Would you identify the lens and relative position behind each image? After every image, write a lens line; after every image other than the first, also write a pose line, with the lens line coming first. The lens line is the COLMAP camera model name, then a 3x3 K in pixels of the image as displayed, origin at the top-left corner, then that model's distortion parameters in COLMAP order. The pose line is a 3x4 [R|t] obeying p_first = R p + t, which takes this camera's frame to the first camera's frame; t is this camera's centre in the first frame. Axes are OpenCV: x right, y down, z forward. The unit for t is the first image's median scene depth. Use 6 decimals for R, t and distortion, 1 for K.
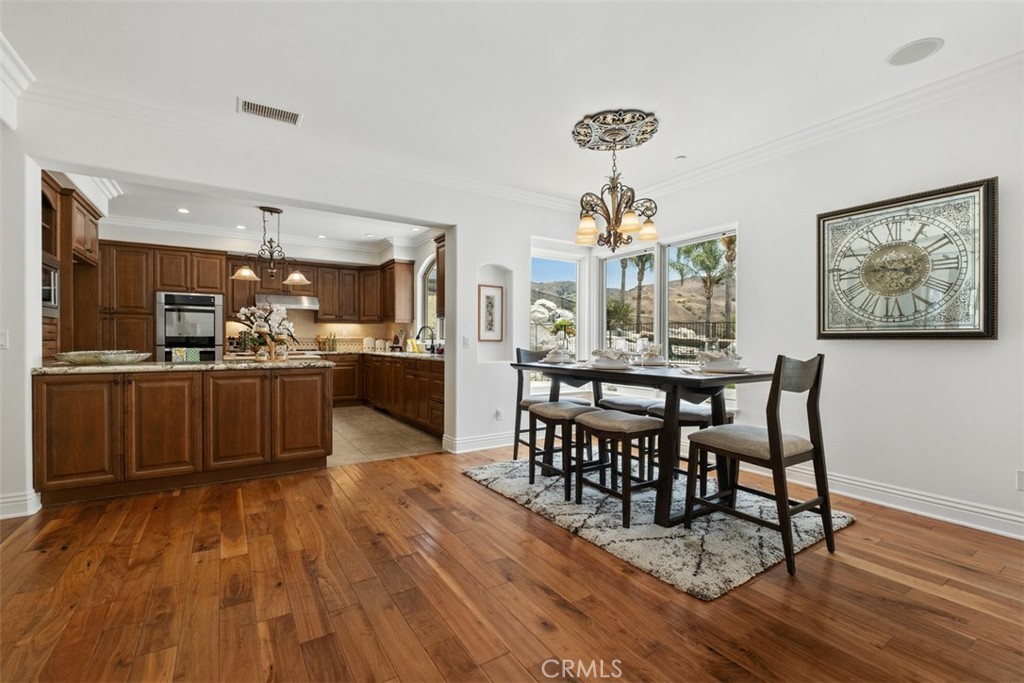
lens RADIAL K [[441.6, 0, 512.0], [0, 441.6, 341.5], [0, 0, 1]] dist [0.006262, -0.005336]
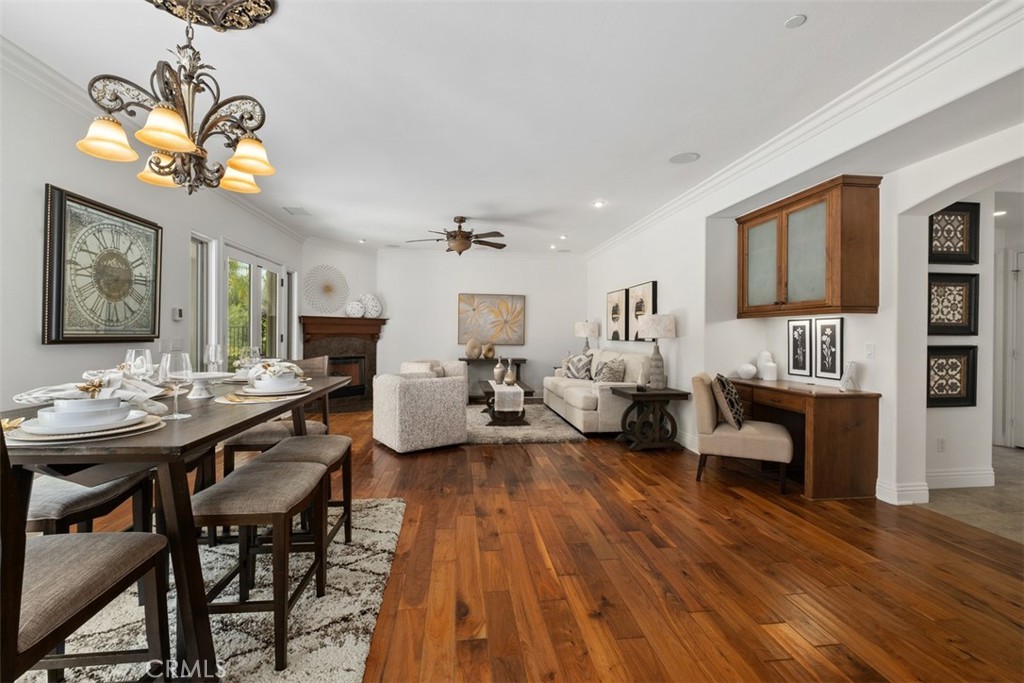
lens RADIAL K [[441.6, 0, 512.0], [0, 441.6, 341.5], [0, 0, 1]] dist [0.006262, -0.005336]
pose [[-0.898397, -0.013618, 0.438972, -0.441146], [-0.005479, 0.999789, 0.019802, -0.035799], [-0.439149, 0.015385, -0.898282, 1.558389]]
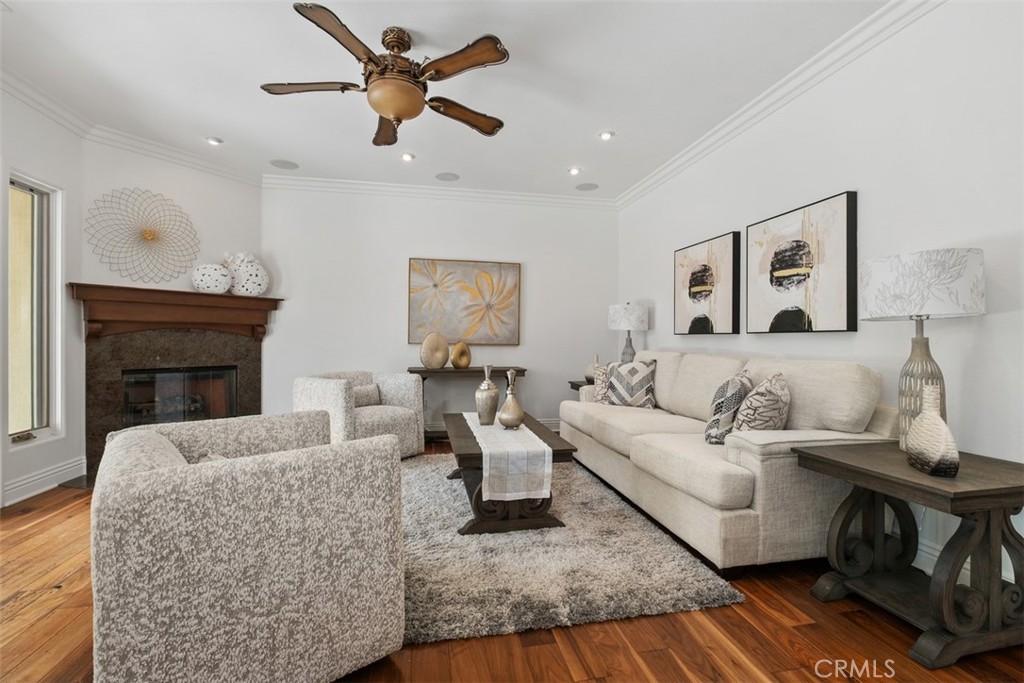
lens RADIAL K [[441.6, 0, 512.0], [0, 441.6, 341.5], [0, 0, 1]] dist [0.006262, -0.005336]
pose [[-0.929741, -0.007318, 0.368142, 0.139306], [-0.004677, 0.999957, 0.008065, 0.015644], [-0.368185, 0.005776, -0.929735, 0.563332]]
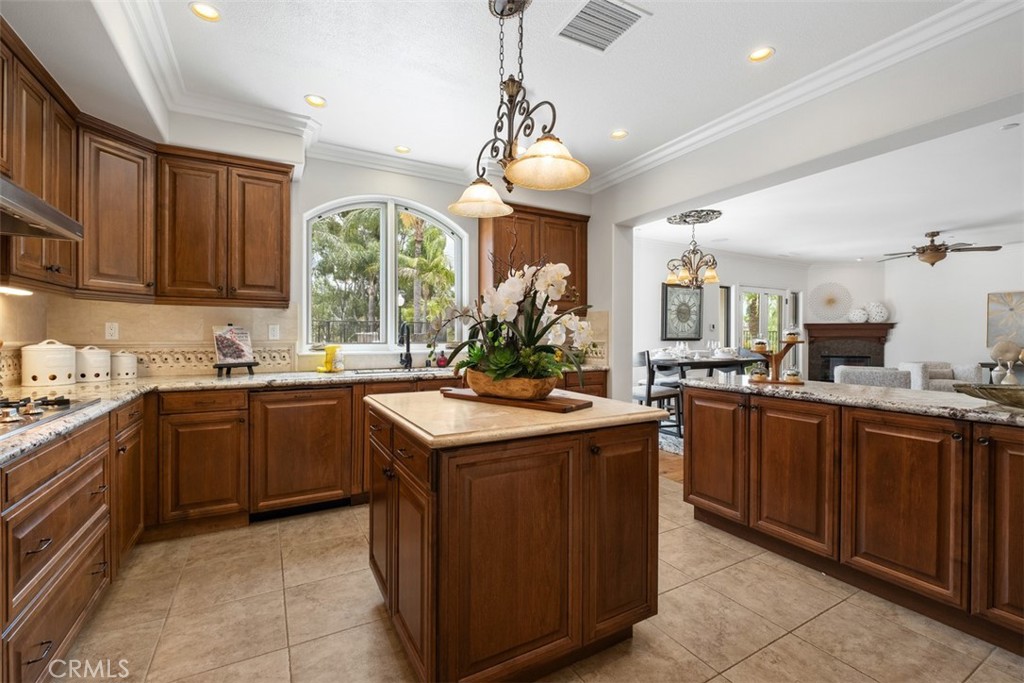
lens RADIAL K [[441.6, 0, 512.0], [0, 441.6, 341.5], [0, 0, 1]] dist [0.006262, -0.005336]
pose [[0.057337, -0.012942, 0.998271, -1.706919], [0.001837, 0.999916, 0.012858, -0.035769], [-0.998353, 0.001097, 0.057356, 1.861437]]
